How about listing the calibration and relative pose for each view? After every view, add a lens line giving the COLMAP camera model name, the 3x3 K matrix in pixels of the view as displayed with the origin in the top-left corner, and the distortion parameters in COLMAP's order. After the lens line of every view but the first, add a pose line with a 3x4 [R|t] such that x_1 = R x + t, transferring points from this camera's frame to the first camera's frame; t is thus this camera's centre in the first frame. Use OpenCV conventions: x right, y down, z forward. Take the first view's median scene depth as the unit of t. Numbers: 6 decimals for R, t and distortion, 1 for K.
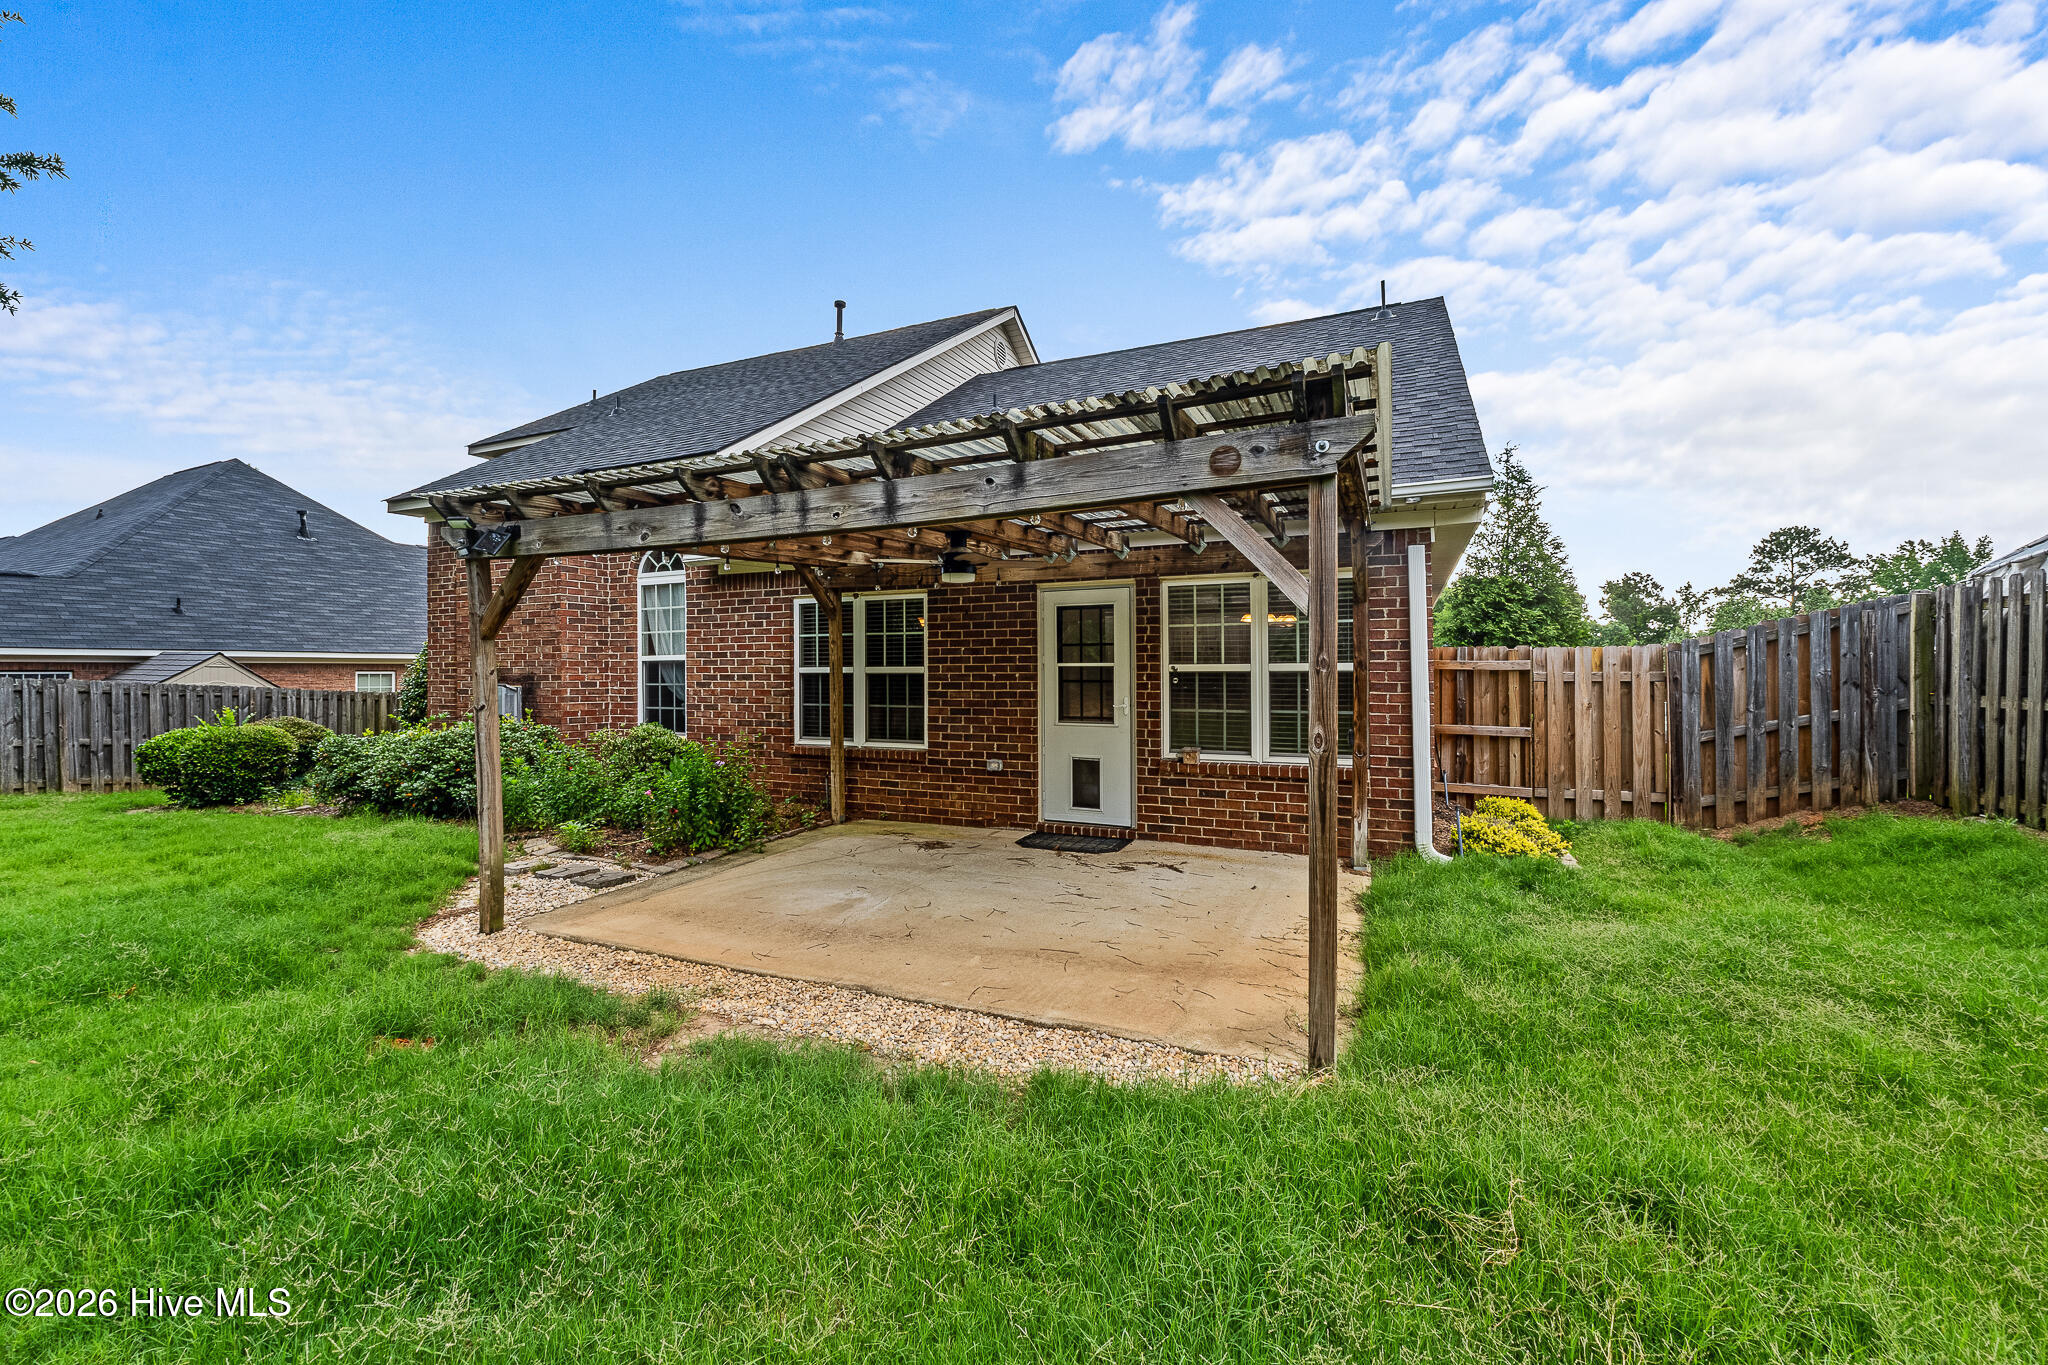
lens RADIAL K [[853.4, 0, 1013.1], [0, 853.4, 672.9], [0, 0, 1]] dist [-0.002870, -0.000755]
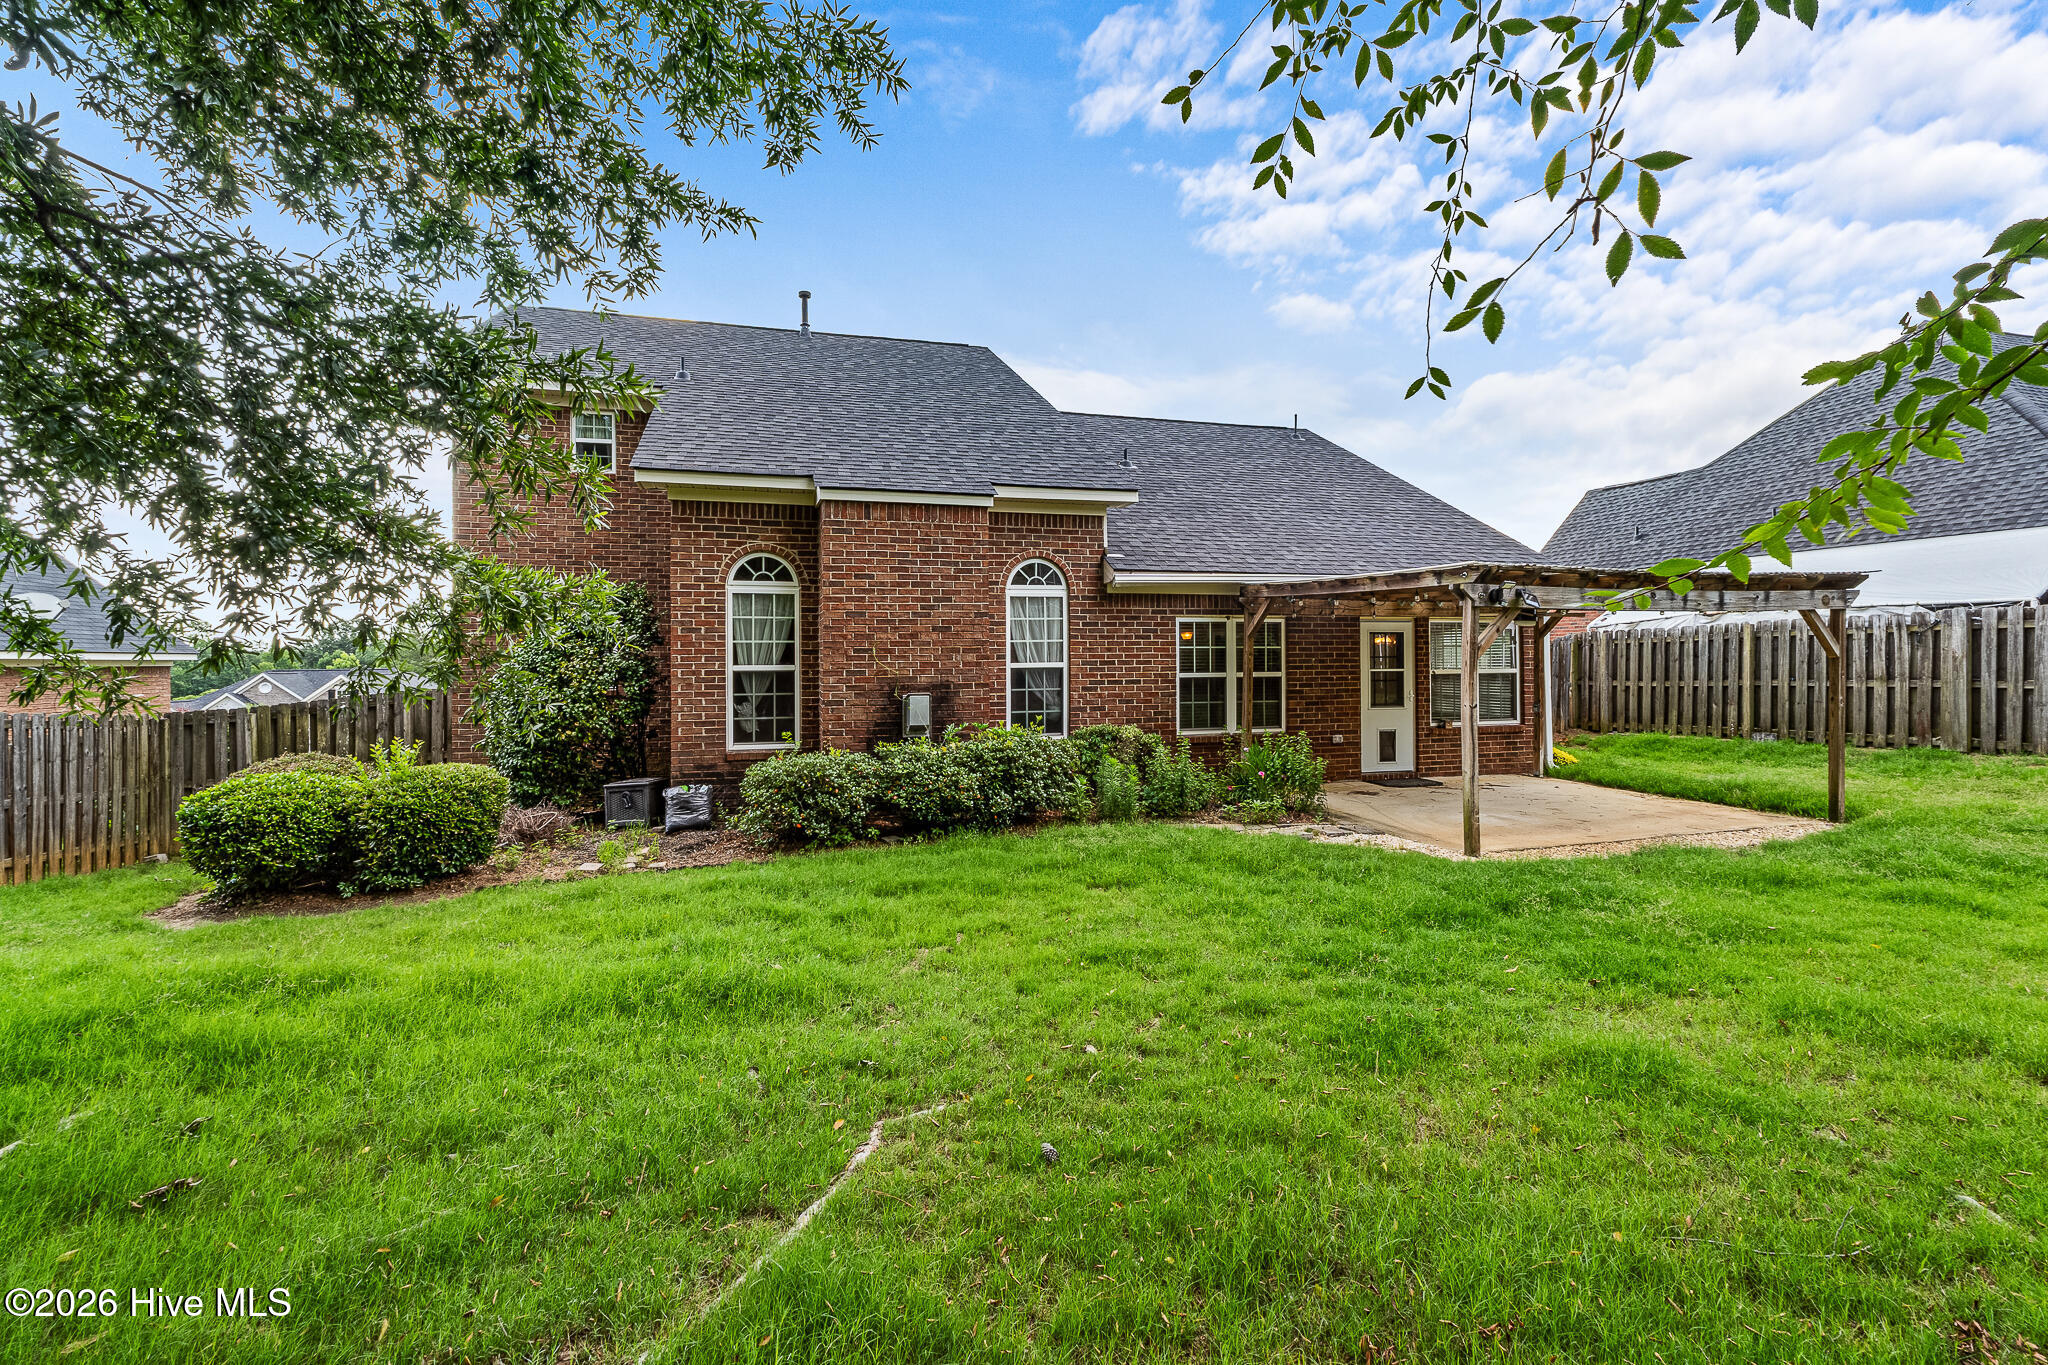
lens RADIAL K [[852.6, 0, 991.9], [0, 852.6, 654.4], [0, 0, 1]] dist [-0.002328, -0.000191]
pose [[0.770597, 0.001491, 0.637322, -1.330903], [0.003188, 0.999976, -0.006195, -0.028421], [-0.637315, 0.006806, 0.770573, 0.234158]]
